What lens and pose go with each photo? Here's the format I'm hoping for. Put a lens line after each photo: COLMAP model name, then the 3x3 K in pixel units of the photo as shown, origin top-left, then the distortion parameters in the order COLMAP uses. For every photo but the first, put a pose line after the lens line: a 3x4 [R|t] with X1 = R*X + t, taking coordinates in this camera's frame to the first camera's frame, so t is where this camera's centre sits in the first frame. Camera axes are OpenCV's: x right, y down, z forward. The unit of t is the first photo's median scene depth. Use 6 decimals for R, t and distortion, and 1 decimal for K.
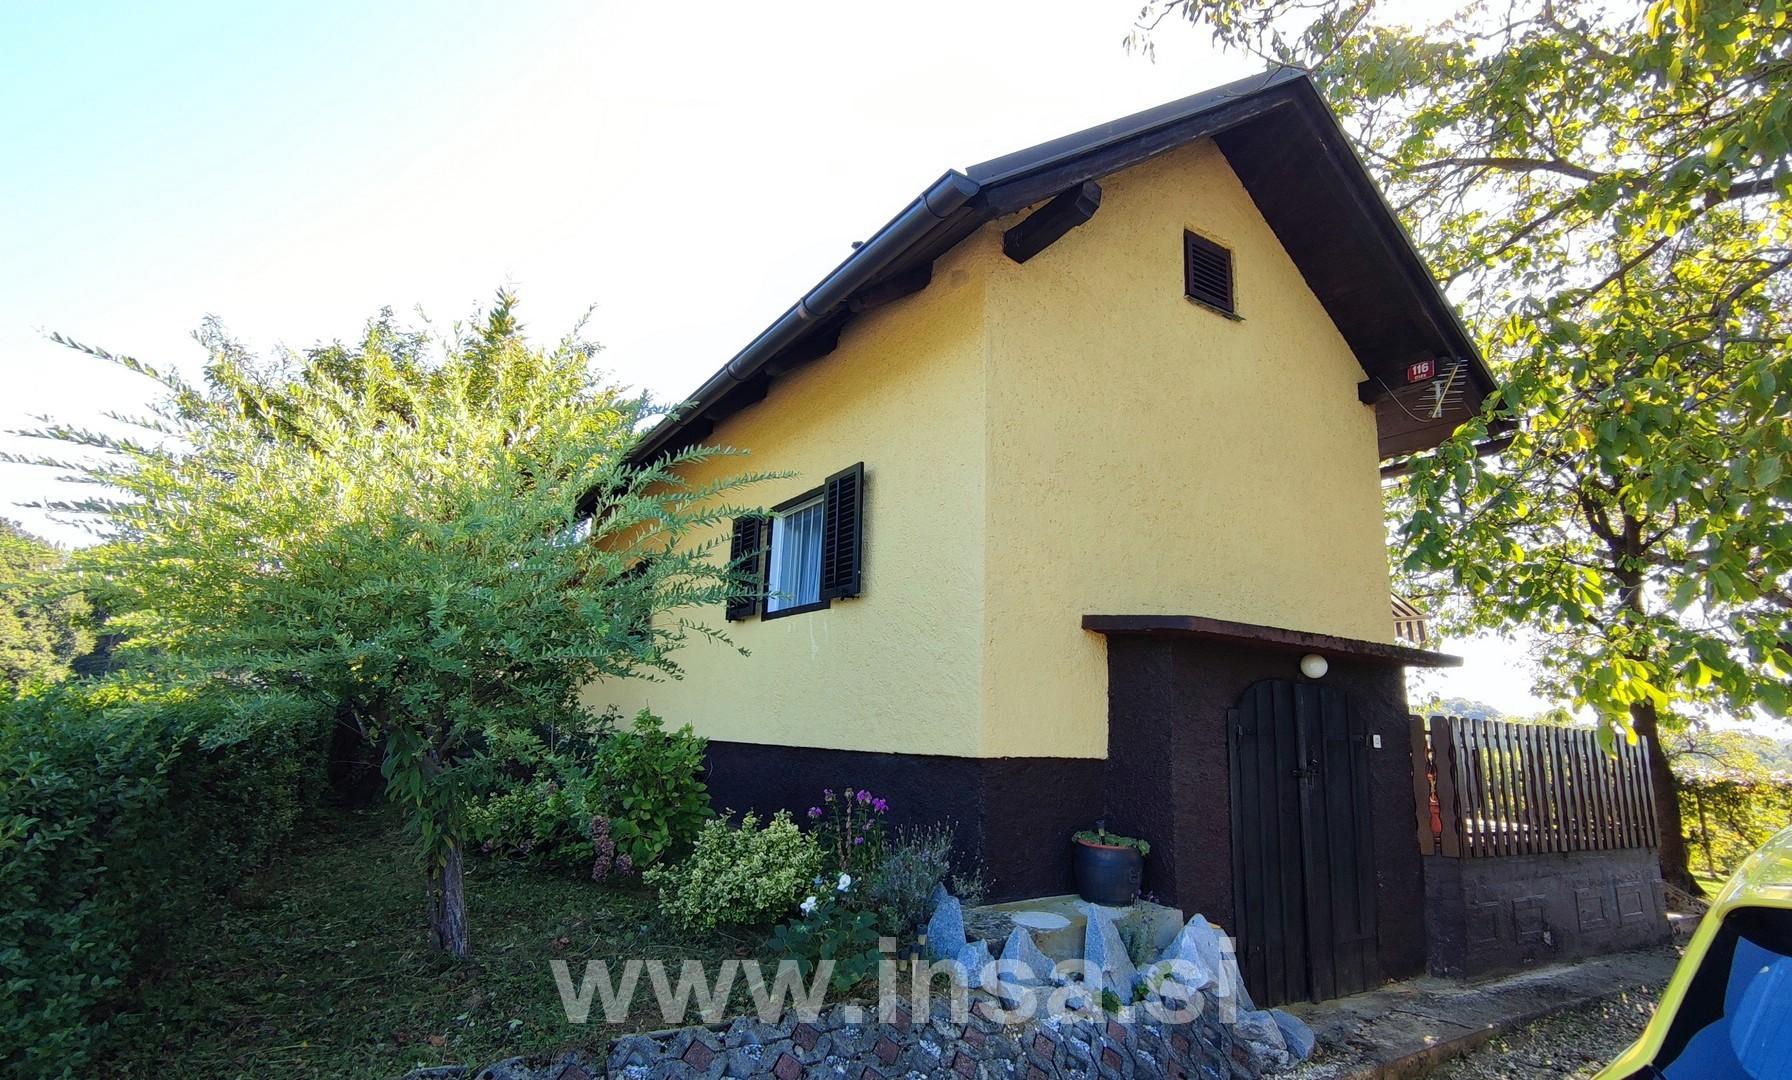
lens RADIAL K [[879.9, 0, 898.0], [0, 879.9, 541.9], [0, 0, 1]] dist [0.000316, 0.000943]
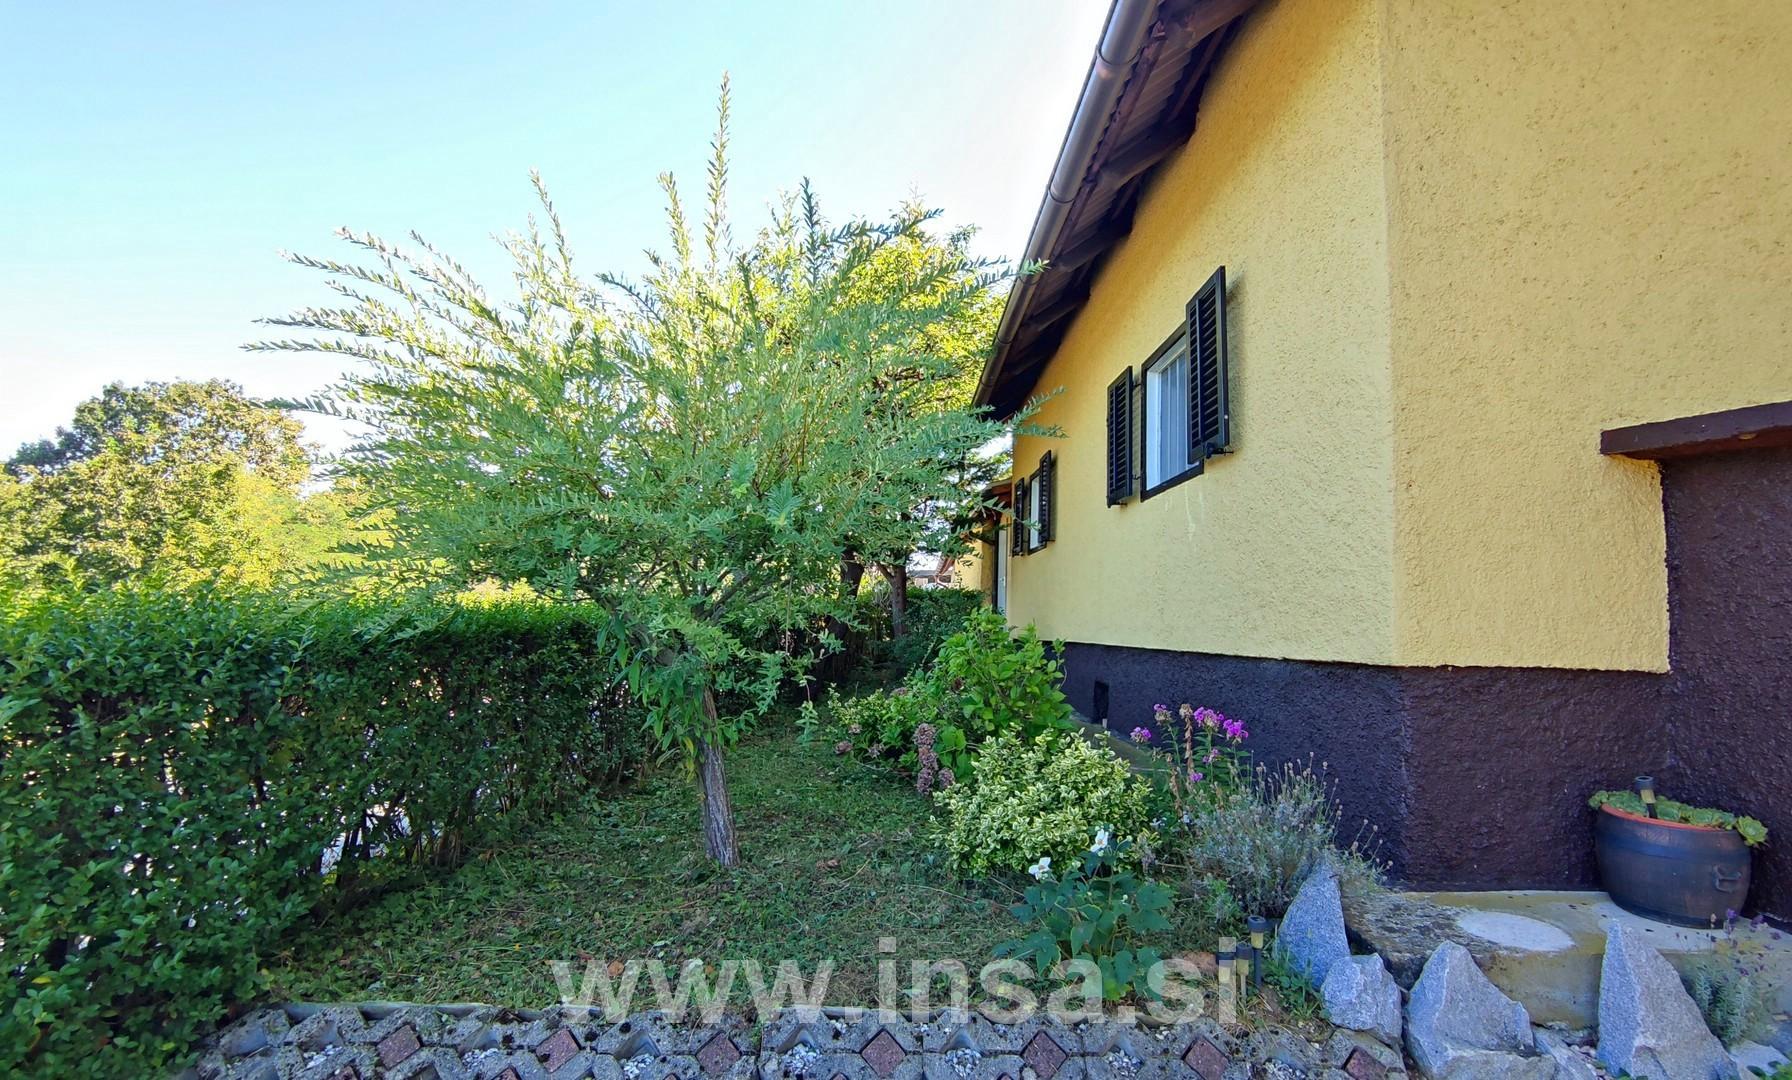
lens RADIAL K [[879.9, 0, 897.1], [0, 879.9, 539.4], [0, 0, 1]] dist [0.000316, 0.000943]
pose [[0.850910, -0.058704, -0.522022, 0.122732], [0.108745, 0.991895, 0.065713, 0.071722], [0.513933, -0.112683, 0.850397, 0.275296]]
